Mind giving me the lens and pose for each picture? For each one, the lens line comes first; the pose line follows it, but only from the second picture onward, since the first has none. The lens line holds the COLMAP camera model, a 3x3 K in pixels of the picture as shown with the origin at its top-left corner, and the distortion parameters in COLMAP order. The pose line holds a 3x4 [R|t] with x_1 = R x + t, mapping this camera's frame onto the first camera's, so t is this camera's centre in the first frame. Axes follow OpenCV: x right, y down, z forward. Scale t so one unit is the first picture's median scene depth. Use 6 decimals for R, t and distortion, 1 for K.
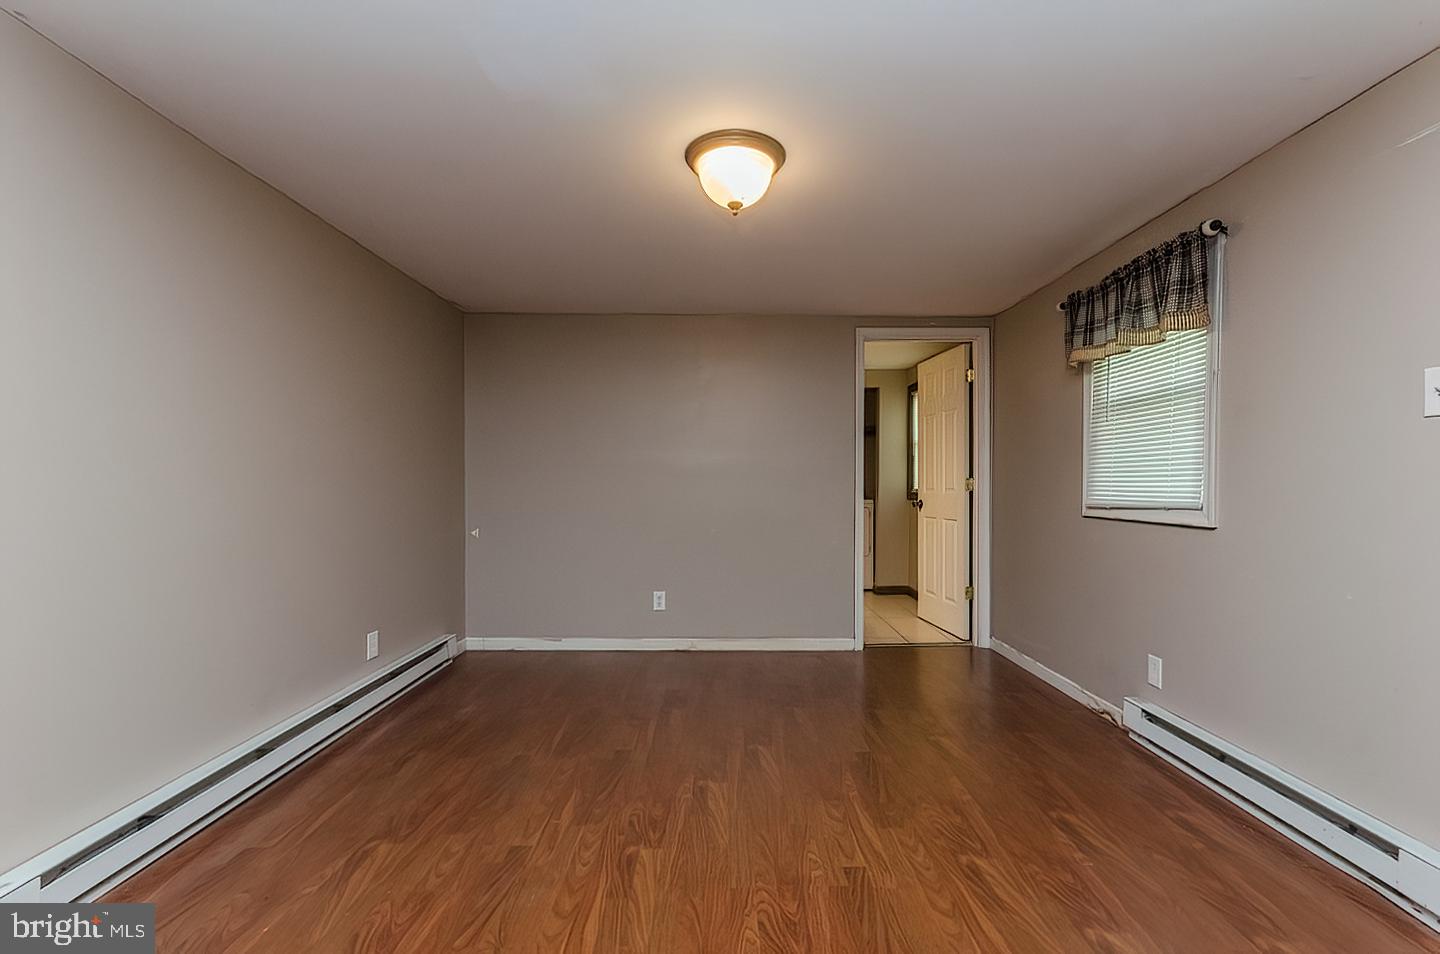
lens RADIAL K [[630.0, 0, 747.2], [0, 630.0, 485.3], [0, 0, 1]] dist [-0.001893, -0.000266]
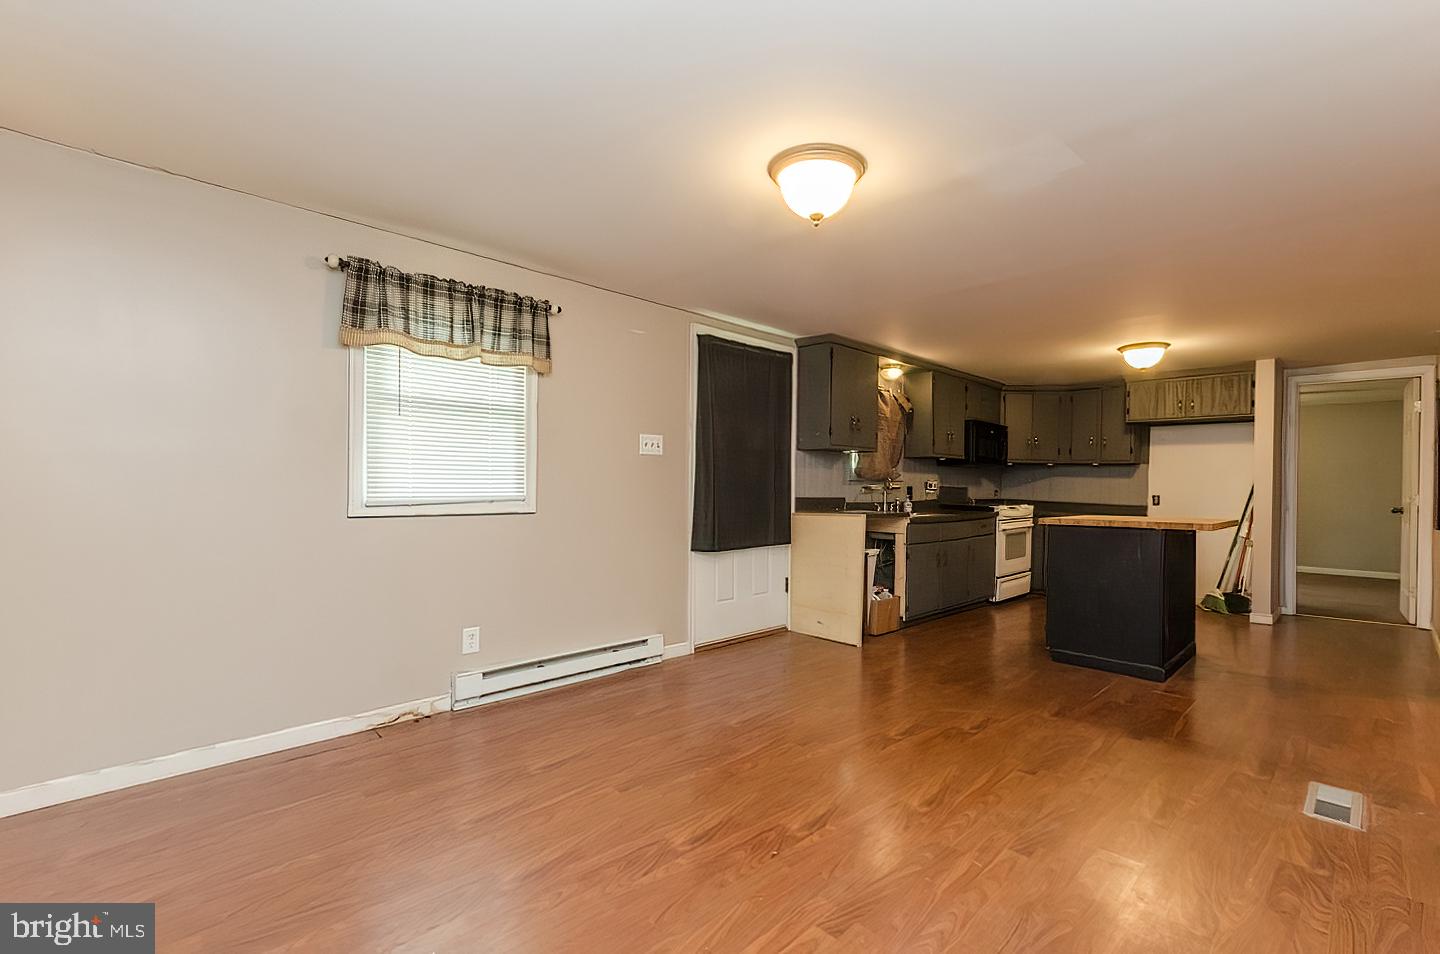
lens RADIAL K [[630.0, 0, 747.2], [0, 630.0, 485.3], [0, 0, 1]] dist [-0.001893, -0.000266]
pose [[-0.686540, -0.012237, 0.726989, -0.692493], [-0.011258, 0.999917, 0.006199, -0.009119], [-0.727005, -0.003928, -0.686621, 1.774772]]
